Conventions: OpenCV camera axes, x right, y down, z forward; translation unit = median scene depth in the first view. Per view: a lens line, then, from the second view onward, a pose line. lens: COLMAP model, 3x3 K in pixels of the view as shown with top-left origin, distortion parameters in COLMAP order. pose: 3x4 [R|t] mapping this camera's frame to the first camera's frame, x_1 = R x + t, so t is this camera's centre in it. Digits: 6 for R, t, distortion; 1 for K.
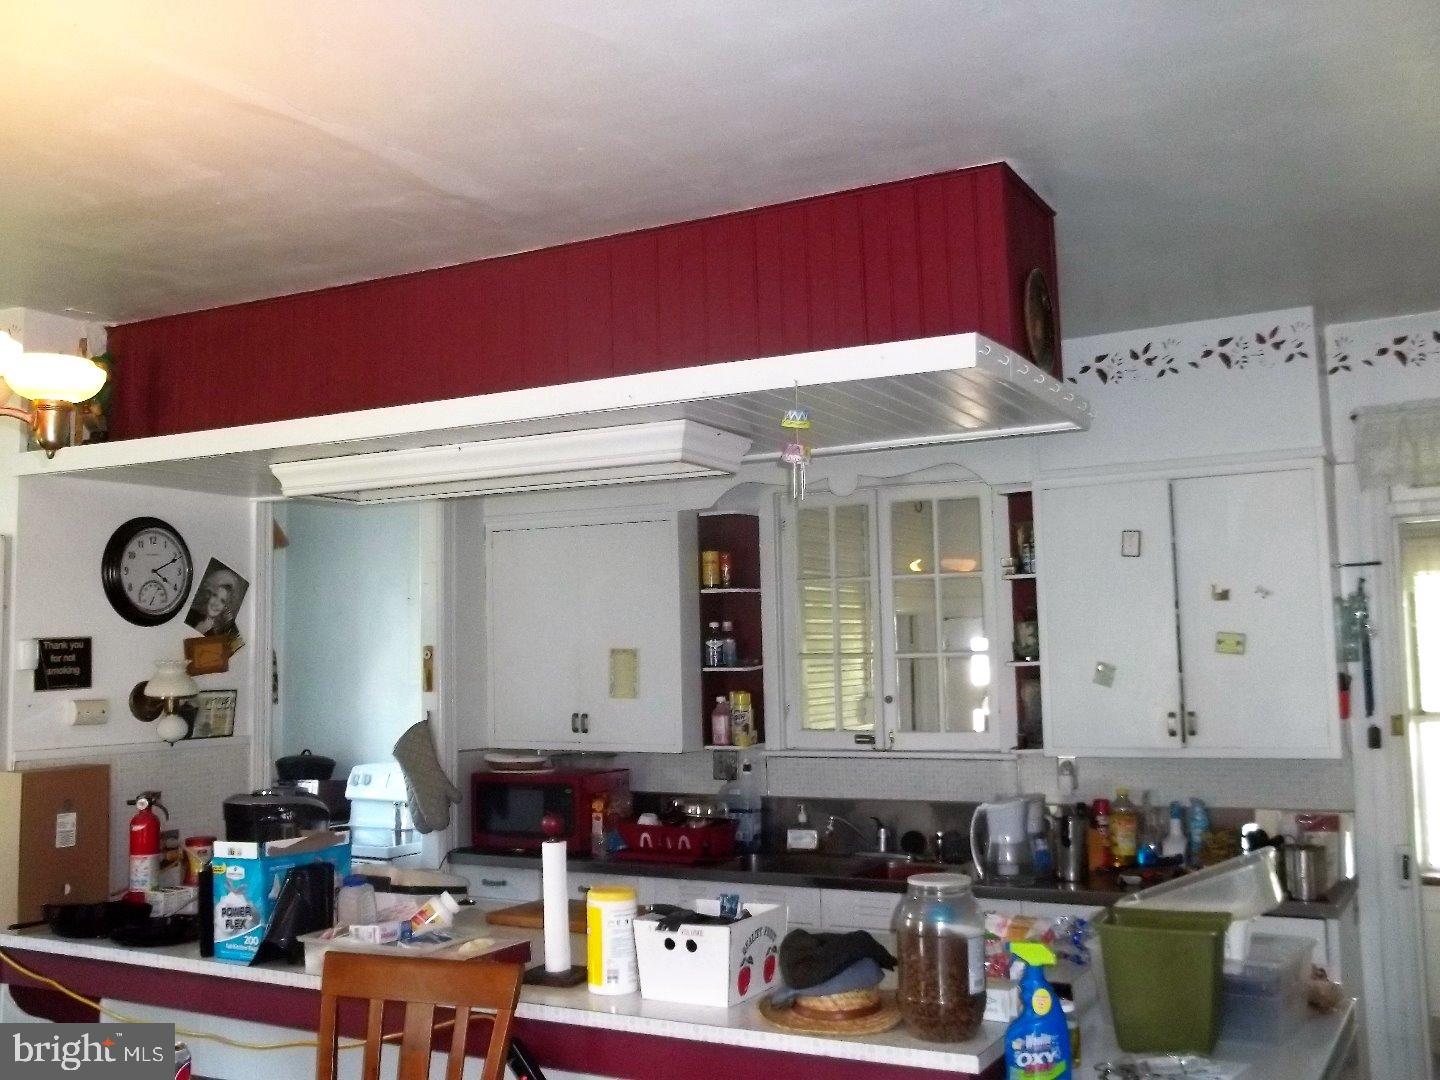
lens RADIAL K [[1431.5, 0, 720.0], [0, 1431.5, 540.0], [0, 0, 1]] dist [-0.099463, -0.008932]
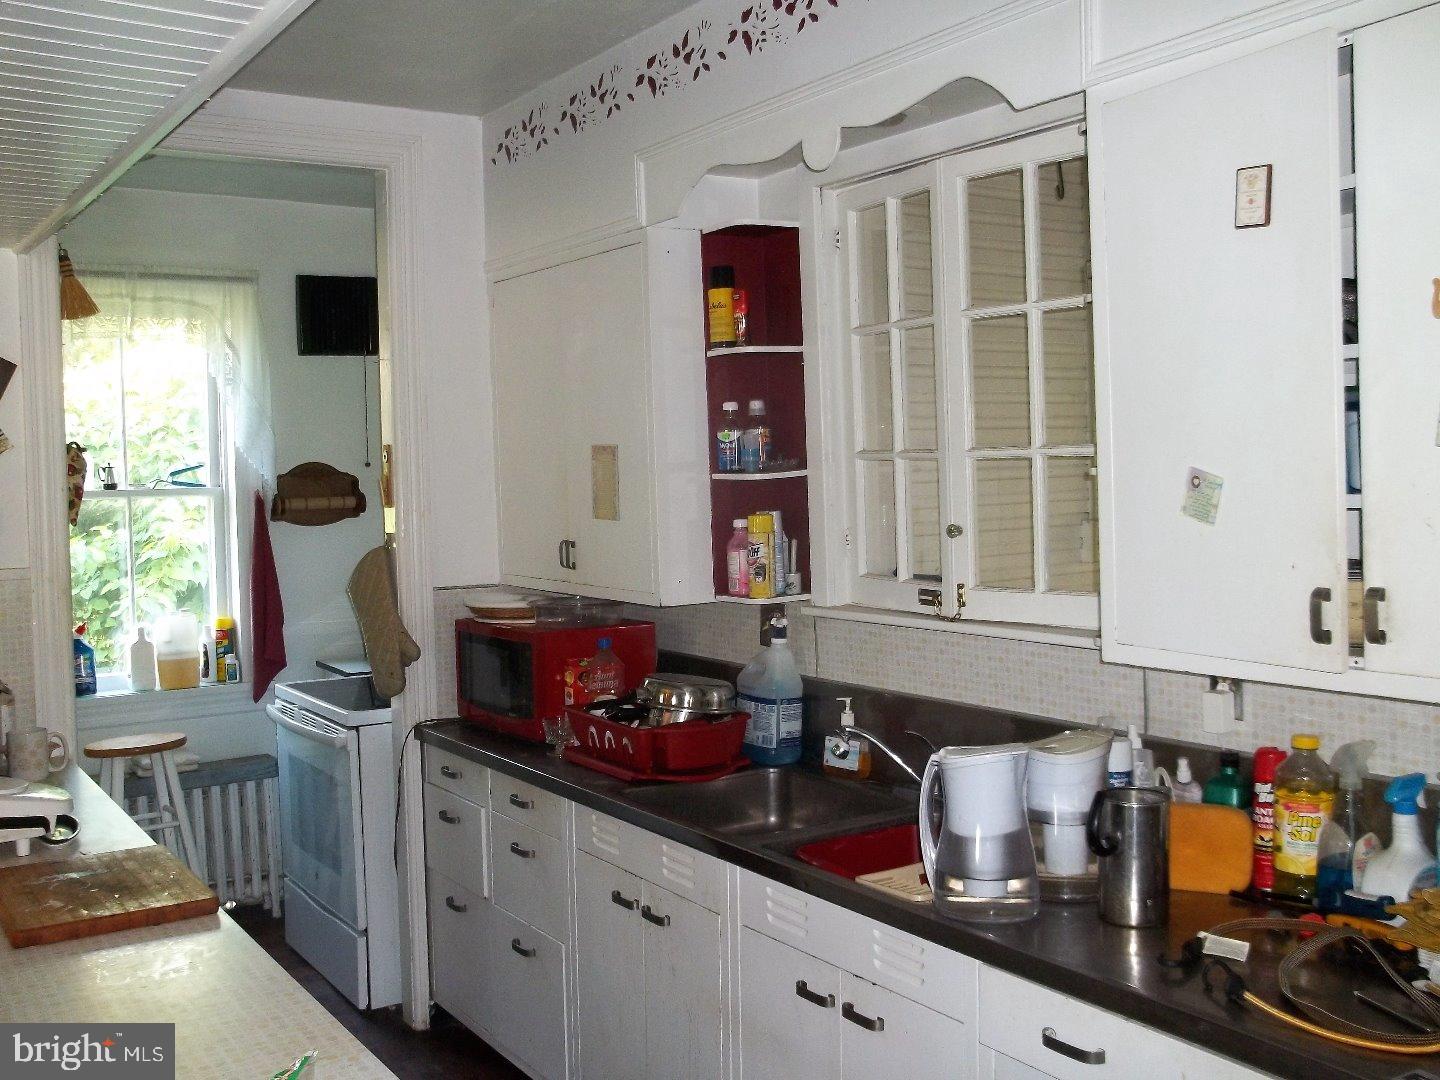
lens RADIAL K [[1431.5, 0, 720.0], [0, 1431.5, 540.0], [0, 0, 1]] dist [-0.099463, -0.008932]
pose [[0.891247, 0.021739, -0.452996, 0.279568], [0.041843, 0.990648, 0.129865, 0.035879], [0.451583, -0.134696, 0.882003, 0.435288]]
